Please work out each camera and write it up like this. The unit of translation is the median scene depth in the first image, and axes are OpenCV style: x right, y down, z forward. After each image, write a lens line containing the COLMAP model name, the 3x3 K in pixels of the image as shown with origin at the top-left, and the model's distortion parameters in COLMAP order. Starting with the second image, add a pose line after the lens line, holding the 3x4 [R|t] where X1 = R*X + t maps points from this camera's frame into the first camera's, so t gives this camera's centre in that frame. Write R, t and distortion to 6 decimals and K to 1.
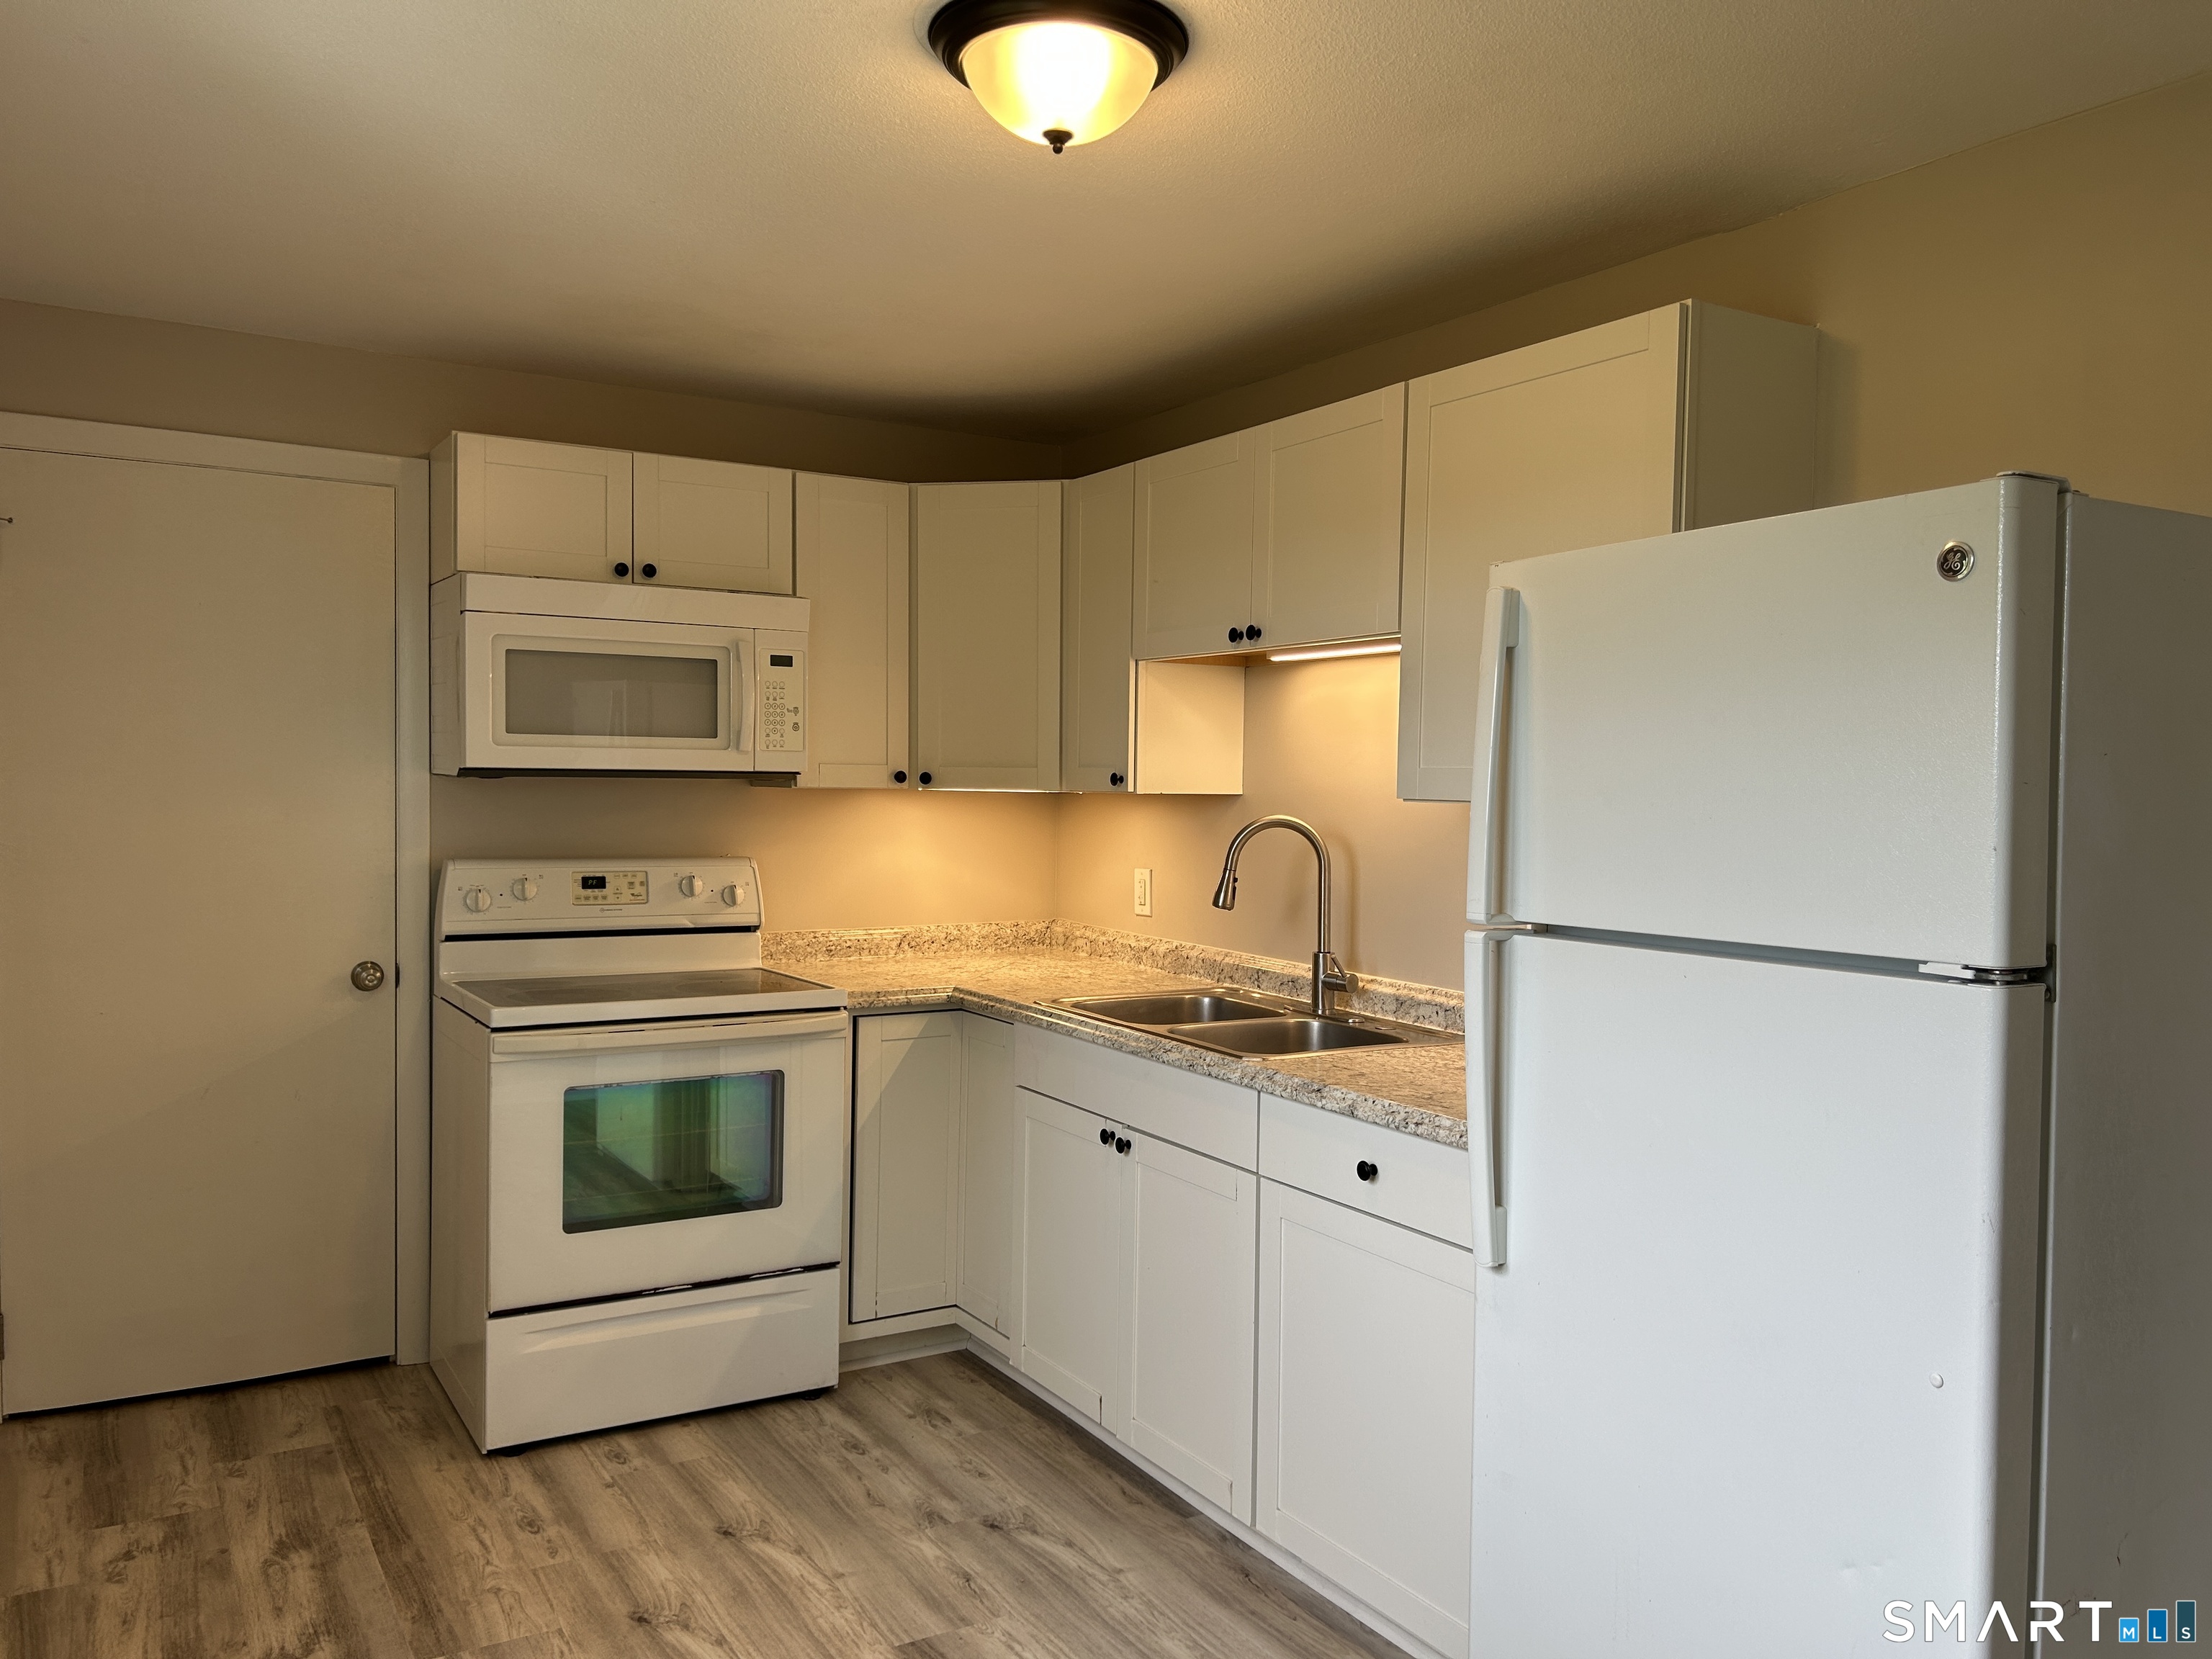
lens RADIAL K [[1670.2, 0, 1114.5], [0, 1670.2, 830.3], [0, 0, 1]] dist [0.045519, -0.030726]
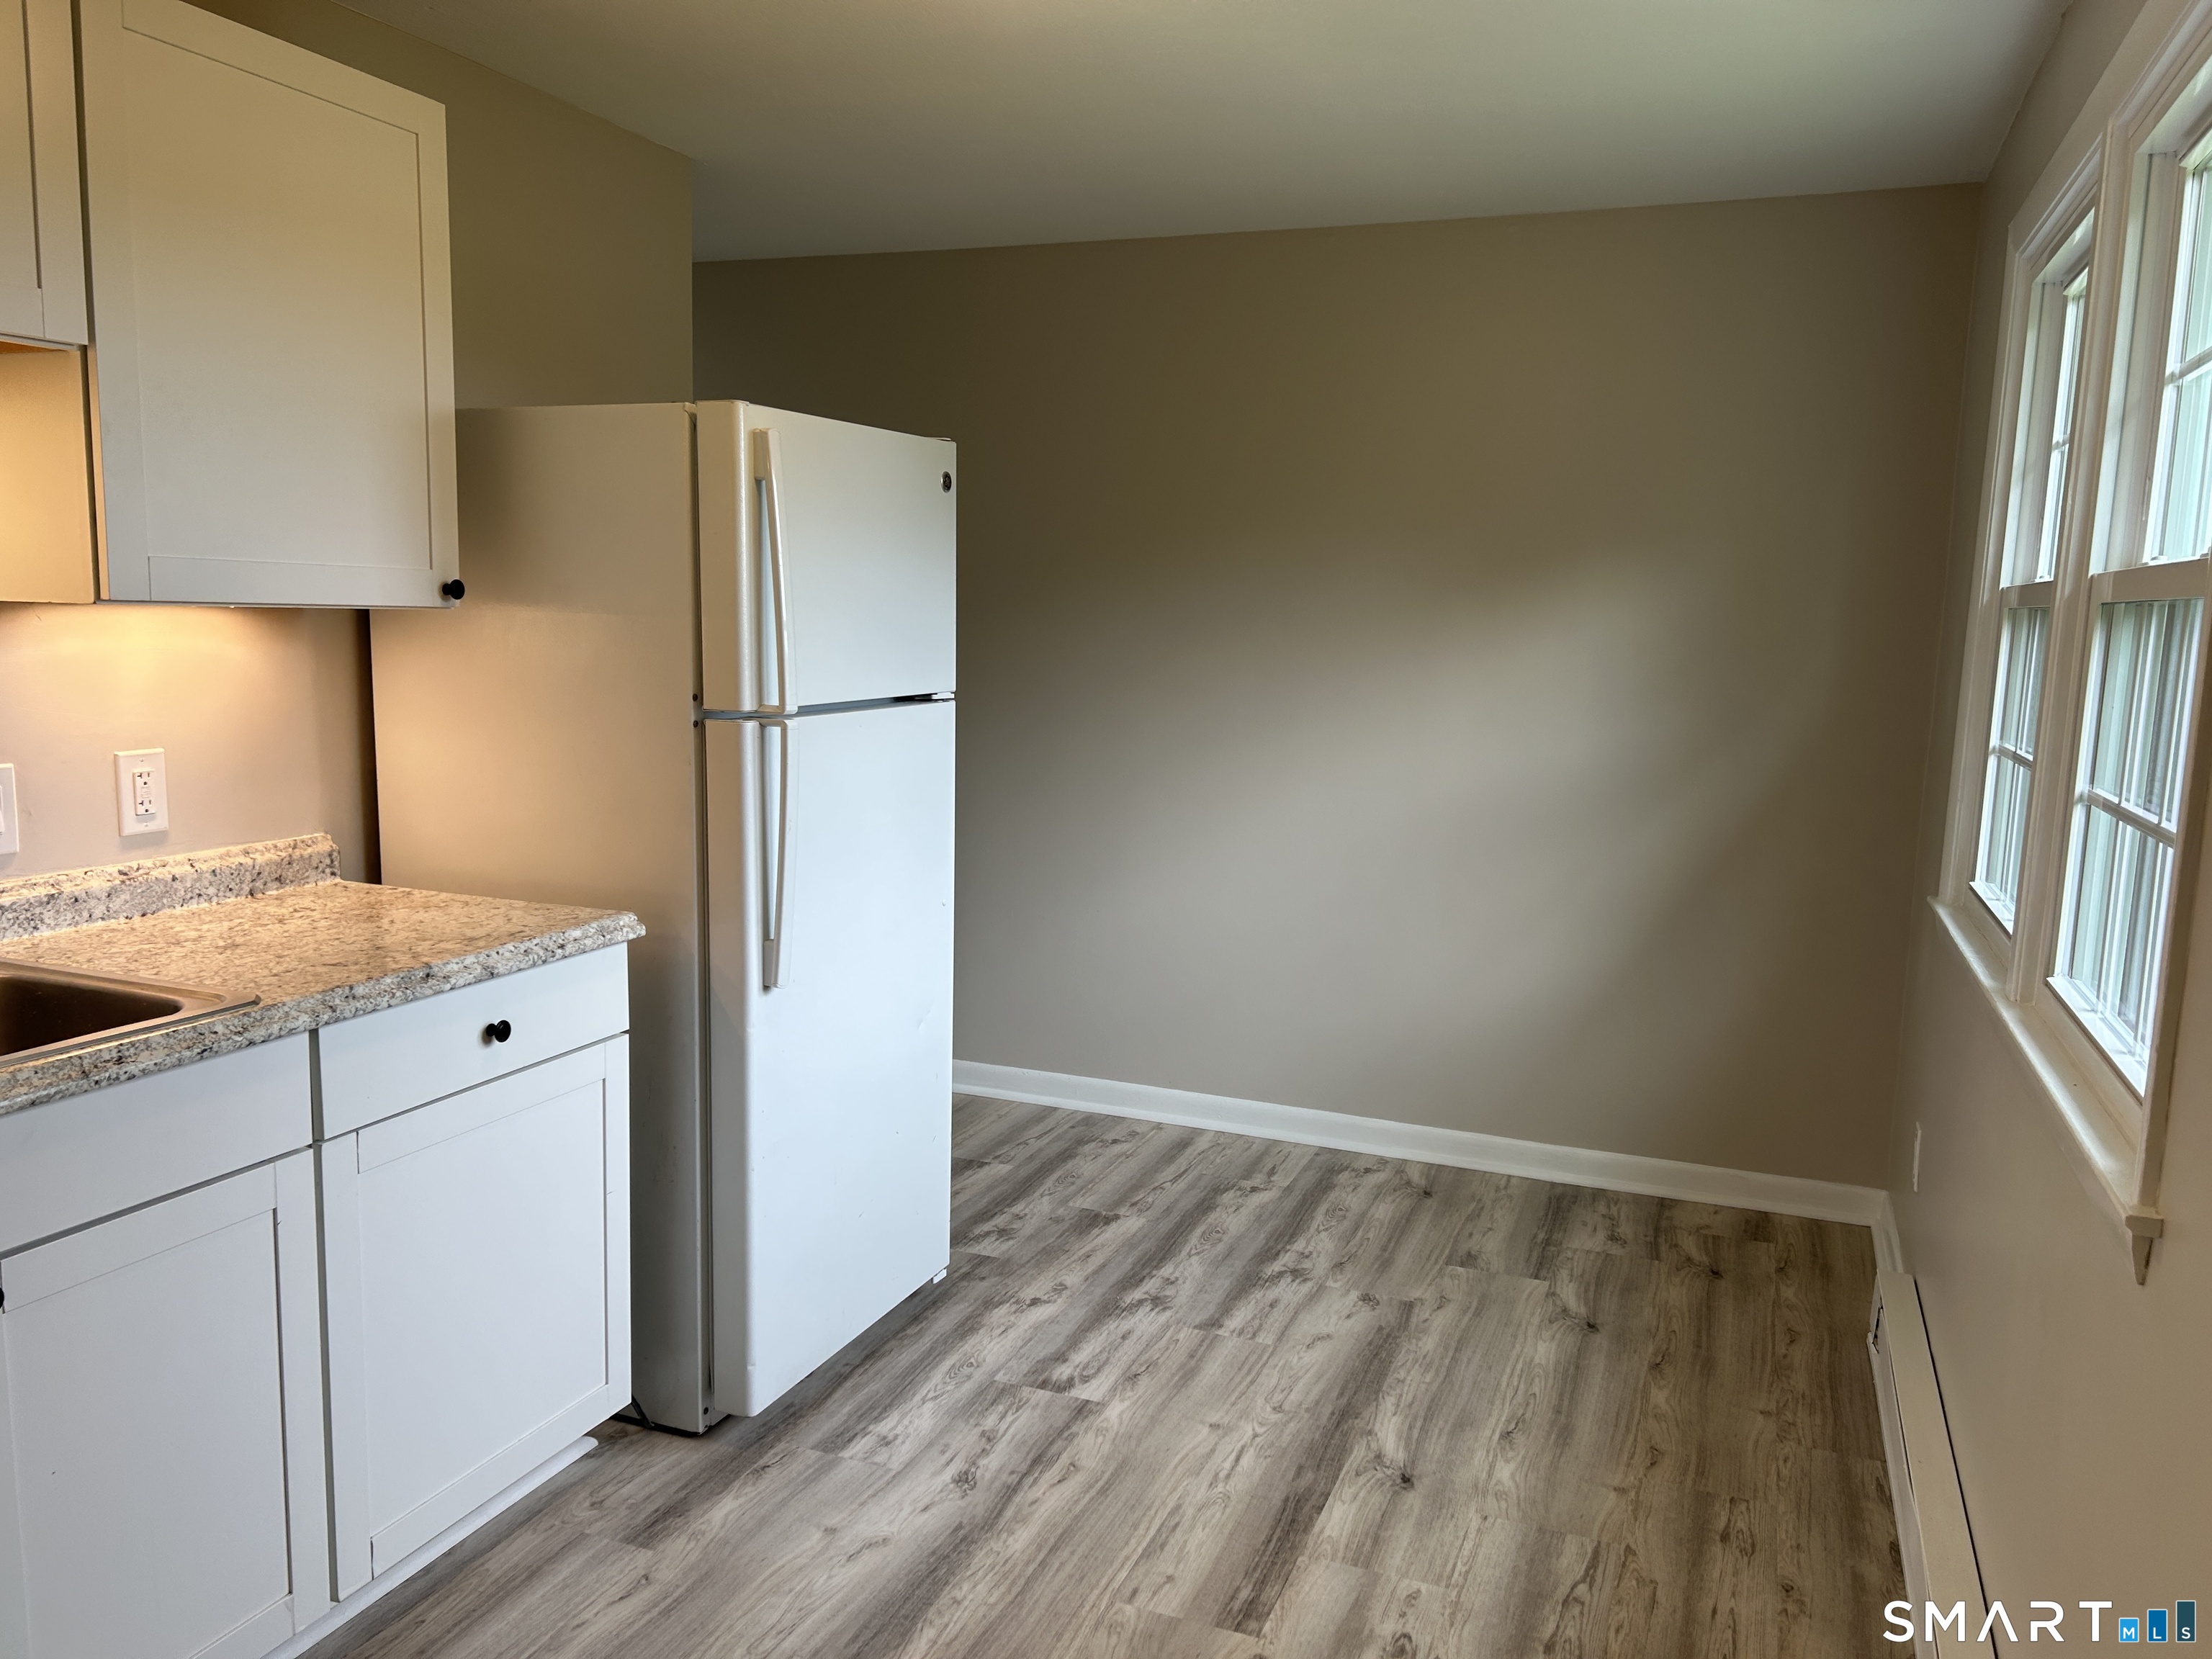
lens RADIAL K [[1670.2, 0, 1116.7], [0, 1670.2, 826.6], [0, 0, 1]] dist [0.045519, -0.030726]
pose [[-0.611789, -0.150091, 0.776651, -0.806423], [-0.019441, 0.984390, 0.174923, -0.068666], [-0.790782, 0.091916, -0.605157, 1.548185]]
